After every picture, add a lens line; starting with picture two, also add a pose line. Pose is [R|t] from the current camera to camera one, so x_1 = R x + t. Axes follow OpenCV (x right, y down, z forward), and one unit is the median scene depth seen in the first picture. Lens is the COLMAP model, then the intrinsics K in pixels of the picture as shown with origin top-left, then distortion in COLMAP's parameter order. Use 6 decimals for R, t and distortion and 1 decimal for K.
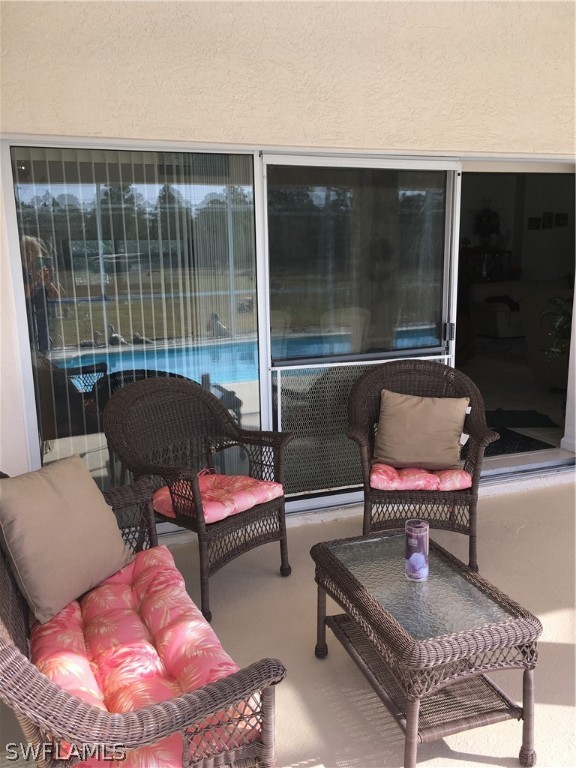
lens RADIAL K [[654.2, 0, 288.1], [0, 654.2, 381.6], [0, 0, 1]] dist [0.059559, -0.008418]
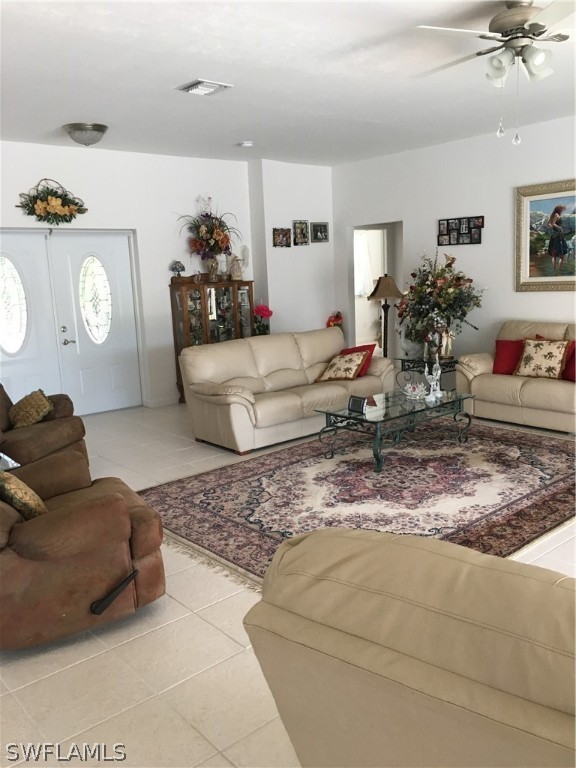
lens RADIAL K [[654.2, 0, 288.1], [0, 654.2, 381.6], [0, 0, 1]] dist [0.059559, -0.008418]
pose [[0.937494, -0.076596, 0.339467, 0.153681], [0.081380, 0.996683, 0.000145, -0.100997], [-0.338352, 0.027490, 0.940618, 0.410086]]
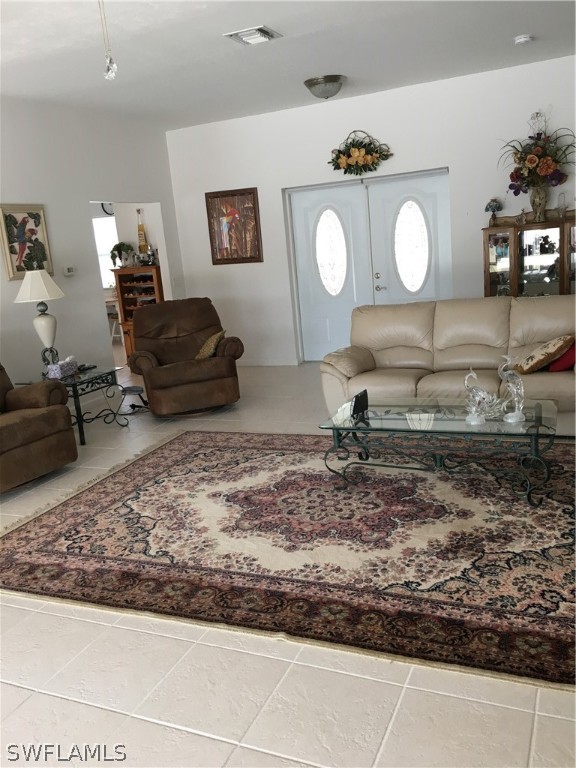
lens RADIAL K [[654.2, 0, 288.1], [0, 654.2, 381.6], [0, 0, 1]] dist [0.059559, -0.008418]
pose [[0.718294, 0.108334, -0.687254, 0.524155], [-0.048487, 0.993196, 0.105883, -0.125454], [0.694048, -0.042733, 0.718659, 0.523778]]
